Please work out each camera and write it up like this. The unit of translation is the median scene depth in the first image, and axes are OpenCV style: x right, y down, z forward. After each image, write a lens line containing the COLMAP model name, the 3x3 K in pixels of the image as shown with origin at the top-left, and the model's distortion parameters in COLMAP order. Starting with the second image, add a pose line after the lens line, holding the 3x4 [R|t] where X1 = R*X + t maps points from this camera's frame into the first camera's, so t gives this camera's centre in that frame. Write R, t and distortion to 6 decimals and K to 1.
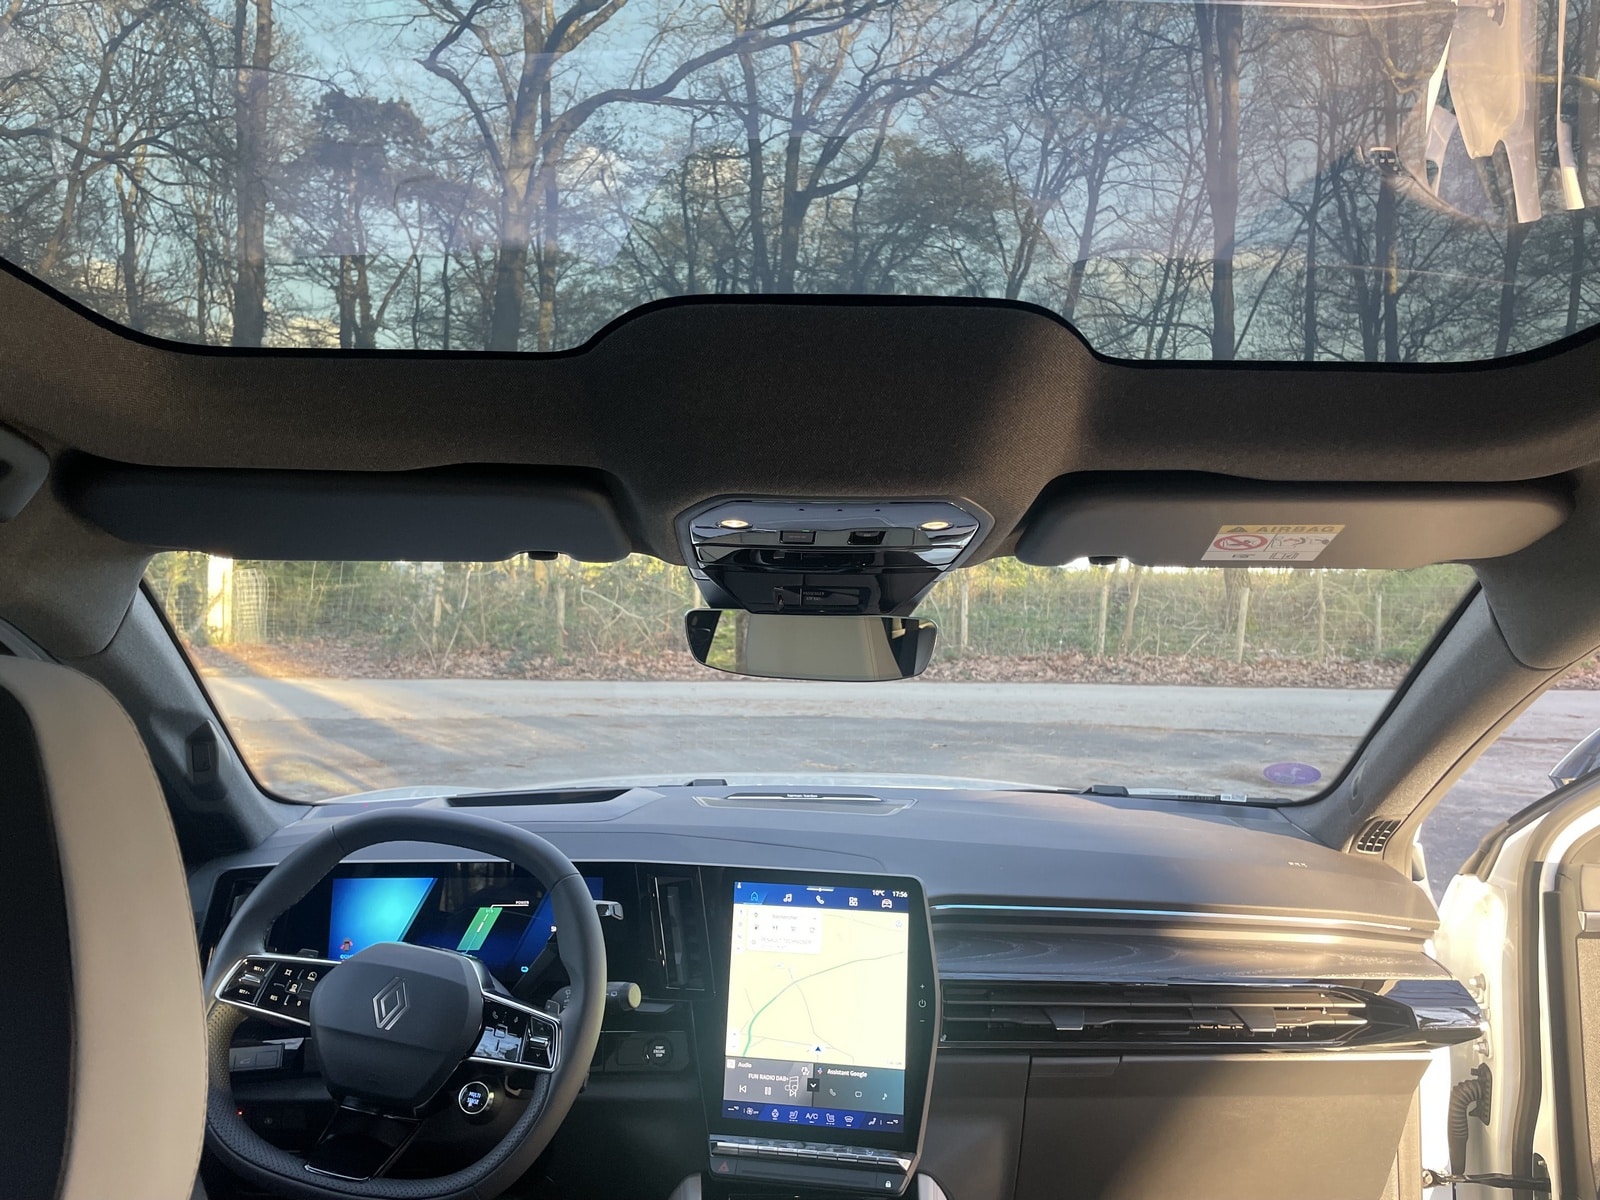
lens RADIAL K [[1206.1, 0, 805.1], [0, 1206.1, 593.6], [0, 0, 1]] dist [0.090064, -0.119182]
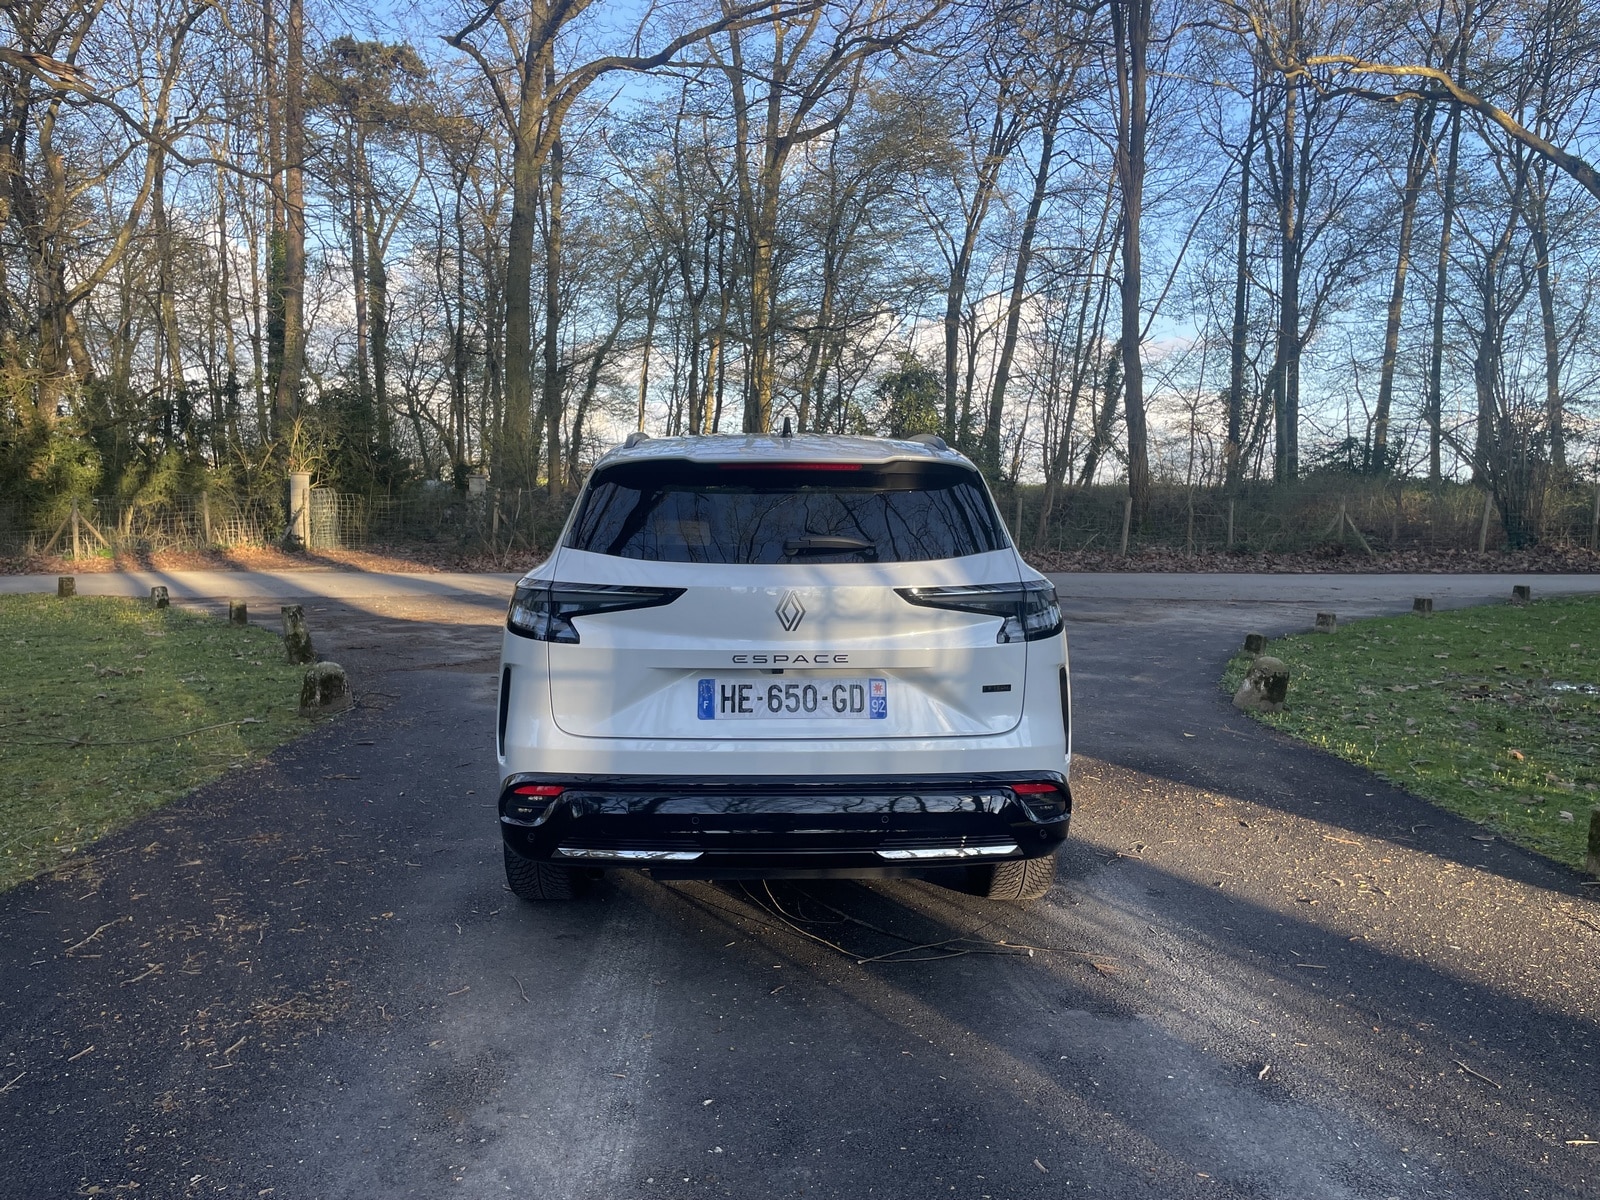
lens RADIAL K [[1206.1, 0, 805.1], [0, 1206.1, 593.6], [0, 0, 1]] dist [0.090064, -0.119182]
pose [[0.999911, -0.008742, 0.010127, 0.002977], [0.008012, 0.997511, 0.070054, 0.002041], [-0.010714, -0.069966, 0.997492, -0.136633]]
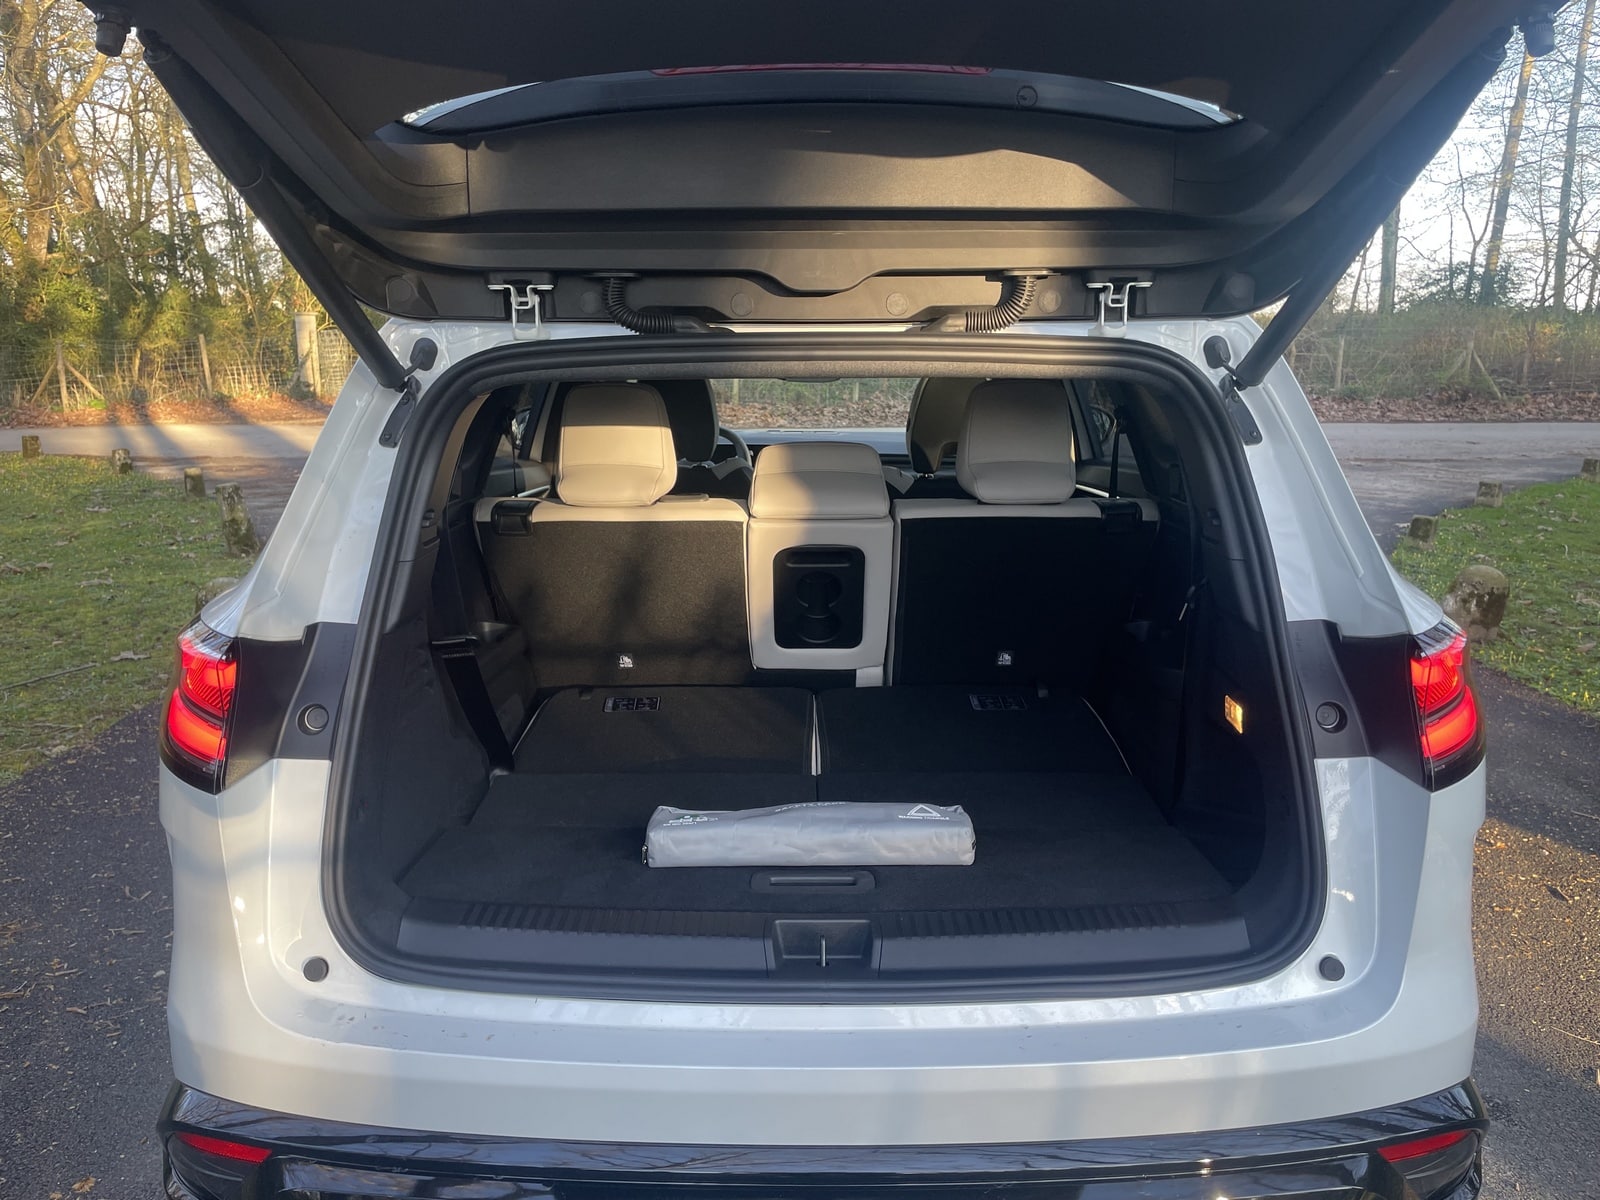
lens RADIAL K [[1206.1, 0, 805.1], [0, 1206.1, 593.6], [0, 0, 1]] dist [0.090064, -0.119182]
pose [[0.999513, -0.009010, -0.029871, 0.003199], [0.014830, 0.979531, 0.200746, -0.001213], [0.027451, -0.201091, 0.979188, -0.079607]]
